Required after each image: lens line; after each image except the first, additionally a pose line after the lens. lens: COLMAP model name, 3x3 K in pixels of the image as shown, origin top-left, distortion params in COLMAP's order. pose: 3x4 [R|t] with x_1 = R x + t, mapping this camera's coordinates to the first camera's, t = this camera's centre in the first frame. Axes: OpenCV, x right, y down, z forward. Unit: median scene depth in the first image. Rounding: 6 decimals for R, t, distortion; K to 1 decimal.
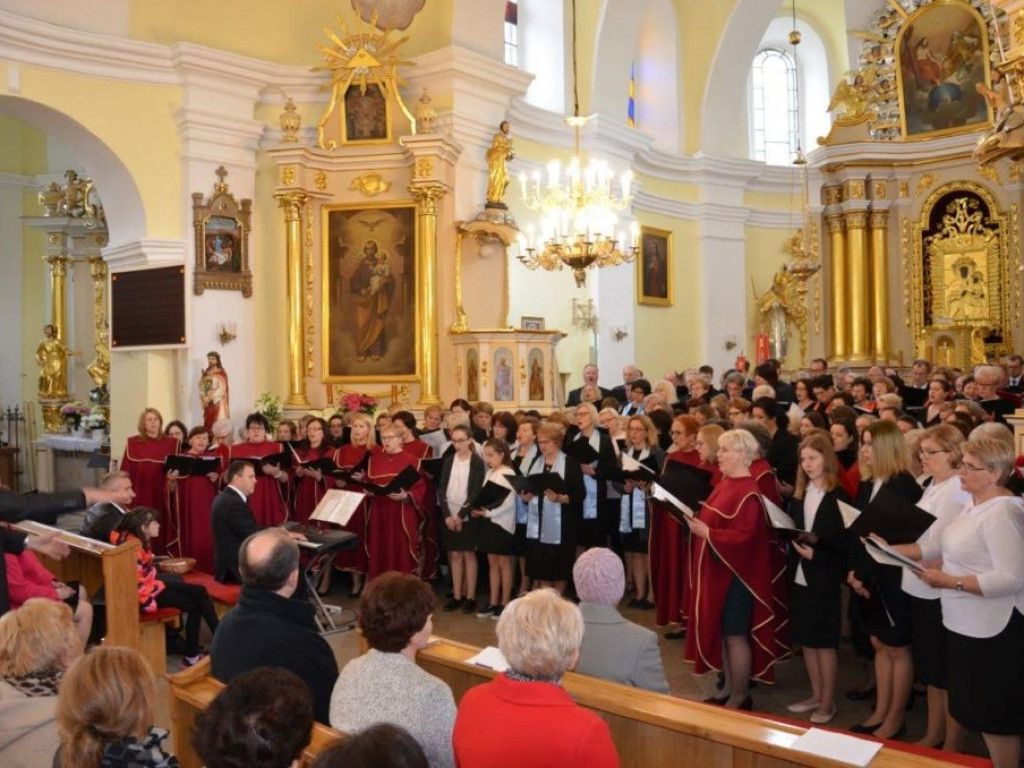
lens RADIAL K [[904.1, 0, 526.6], [0, 904.1, 388.1], [0, 0, 1]] dist [-0.158251, 0.122250]
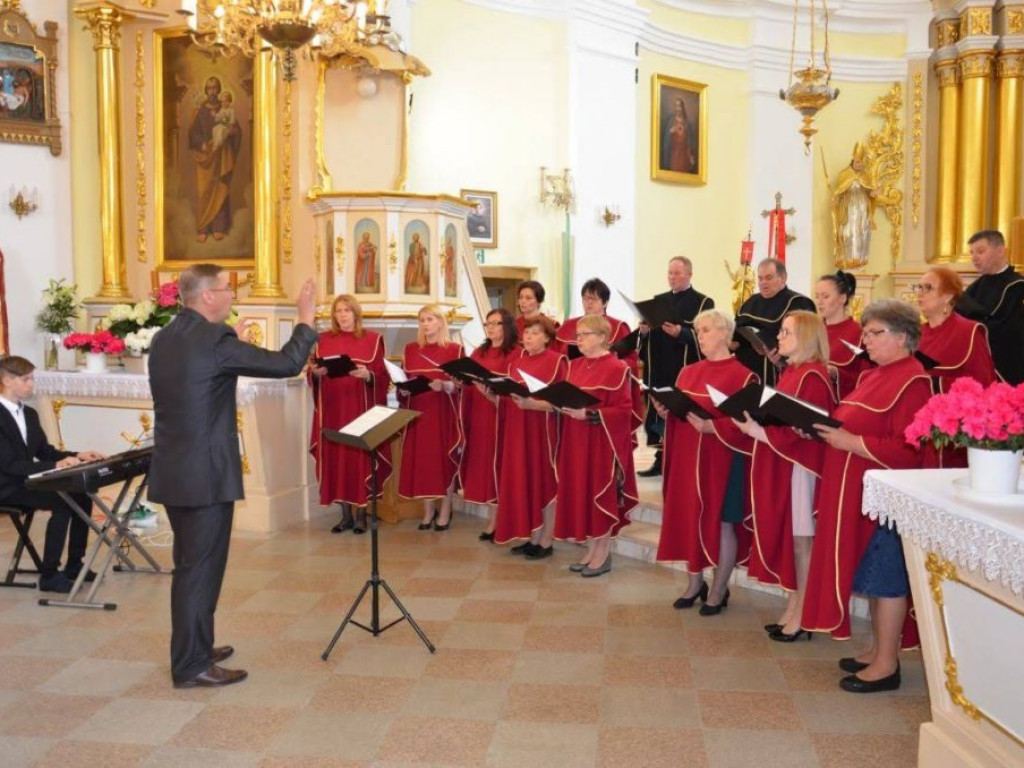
lens RADIAL K [[958.6, 0, 530.0], [0, 958.6, 383.8], [0, 0, 1]] dist [-0.134294, 0.156480]
pose [[0.987120, 0.028812, -0.157368, 0.156623], [-0.017234, 0.997076, 0.074447, 0.018732], [0.159053, -0.070776, 0.984730, 0.197069]]
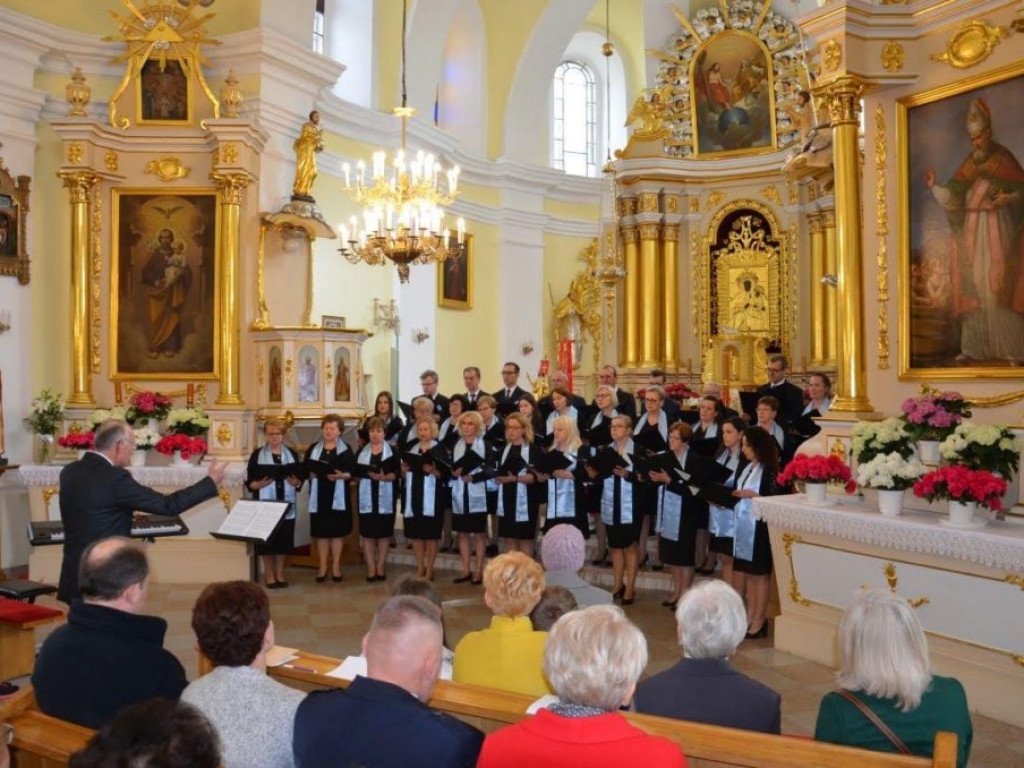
lens RADIAL K [[904.1, 0, 526.6], [0, 904.1, 388.1], [0, 0, 1]] dist [-0.158251, 0.122250]
pose [[0.969894, 0.013109, 0.243176, -0.022610], [-0.011488, 0.999901, -0.008083, 0.003463], [-0.243257, 0.005046, 0.969949, 0.014972]]
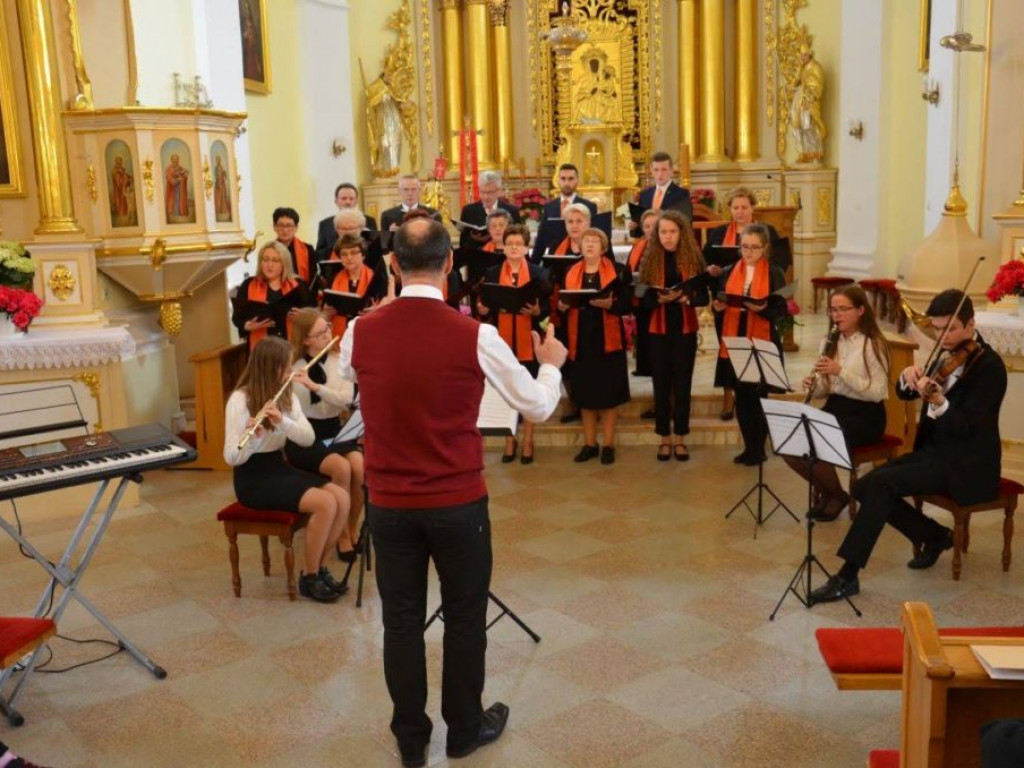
lens RADIAL K [[1039.4, 0, 526.2], [0, 1039.4, 382.1], [0, 0, 1]] dist [-0.091409, 0.161784]
pose [[0.820475, -0.111502, 0.560703, -0.172528], [0.021814, 0.986187, 0.164194, 0.007067], [-0.571266, -0.122486, 0.811574, 0.185634]]
